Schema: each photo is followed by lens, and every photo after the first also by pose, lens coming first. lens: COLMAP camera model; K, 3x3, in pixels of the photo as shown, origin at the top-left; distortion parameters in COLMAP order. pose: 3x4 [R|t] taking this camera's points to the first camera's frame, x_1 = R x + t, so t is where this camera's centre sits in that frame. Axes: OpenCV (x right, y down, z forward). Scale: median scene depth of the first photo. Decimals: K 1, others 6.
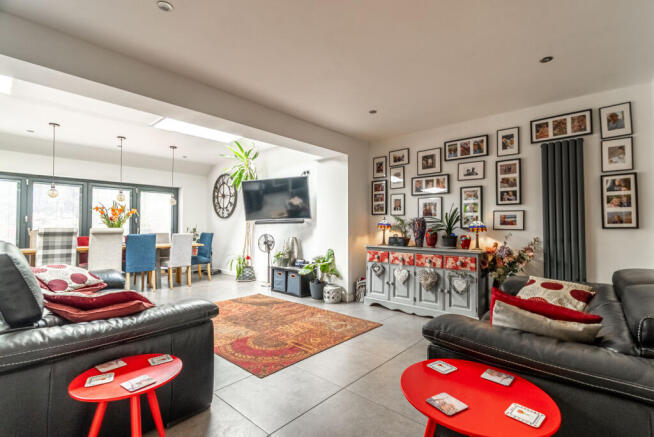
lens RADIAL K [[302.1, 0, 332.0], [0, 302.1, 219.8], [0, 0, 1]] dist [-0.005464, -0.000141]
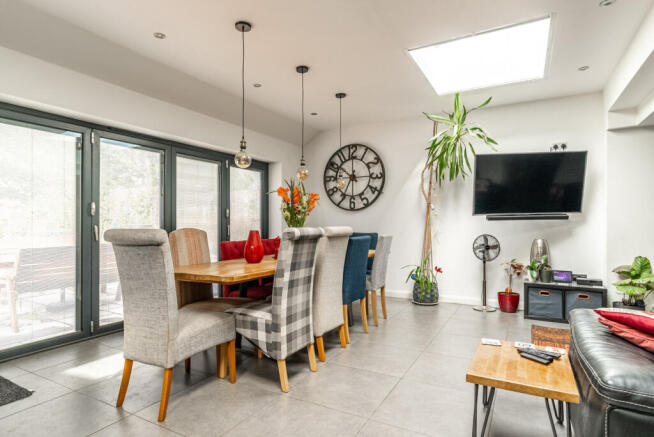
lens RADIAL K [[361.6, 0, 332.2], [0, 361.6, 218.5], [0, 0, 1]] dist [-0.003154, 0.002235]
pose [[0.972941, 0.005283, 0.230993, -1.057488], [-0.008396, 0.999887, 0.012496, 0.004962], [-0.230901, -0.014097, 0.972875, 0.412144]]
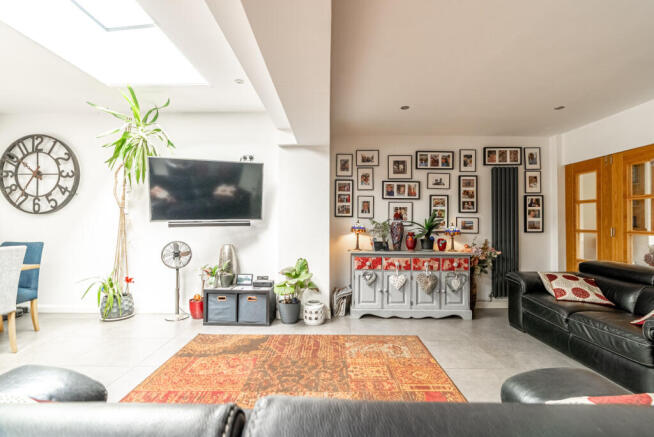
lens RADIAL K [[302.1, 0, 325.2], [0, 302.1, 220.7], [0, 0, 1]] dist [-0.005464, -0.000141]
pose [[0.755031, 0.008703, 0.655632, -0.577195], [-0.020355, 0.999741, 0.010170, -0.016331], [-0.655374, -0.021024, 0.755012, 0.410752]]
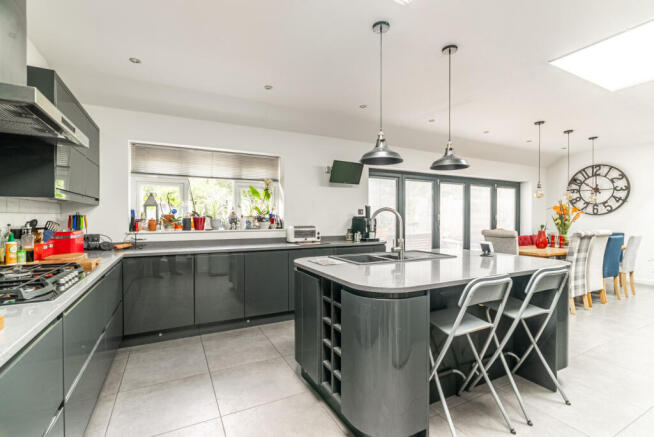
lens RADIAL K [[302.1, 0, 330.8], [0, 302.1, 217.1], [0, 0, 1]] dist [-0.005464, -0.000141]
pose [[0.935586, 0.008989, -0.352984, -1.392216], [0.001157, 0.999592, 0.028523, -0.044976], [0.353096, -0.027094, 0.935195, -0.180872]]
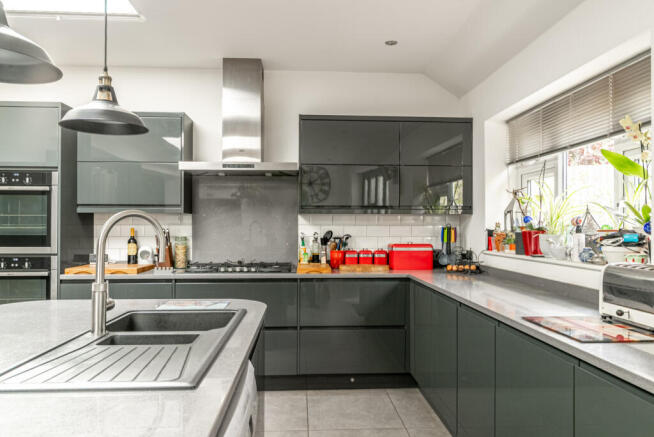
lens RADIAL K [[477.3, 0, 325.0], [0, 477.3, 220.0], [0, 0, 1]] dist [0.012494, 0.002086]
pose [[-0.719855, -0.002707, -0.694119, -1.333231], [0.020270, 0.999484, -0.024919, -0.023116], [0.693828, -0.032008, -0.719429, 0.866833]]
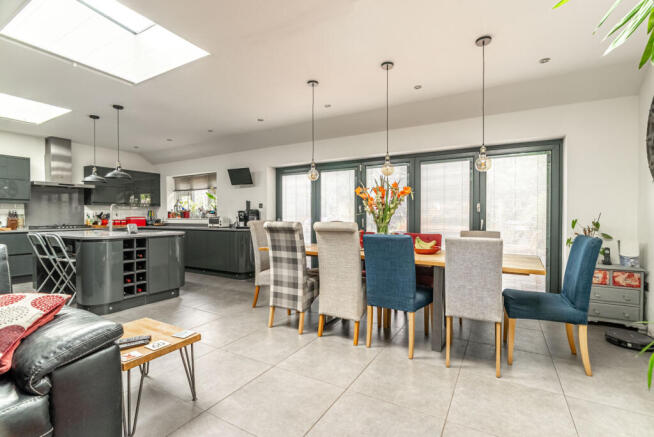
lens RADIAL K [[302.1, 0, 328.4], [0, 302.1, 220.0], [0, 0, 1]] dist [-0.005464, -0.000141]
pose [[0.195976, 0.020179, -0.980401, -0.196543], [0.026854, 0.999303, 0.025936, 0.008340], [0.980241, -0.031411, 0.195298, 1.015675]]
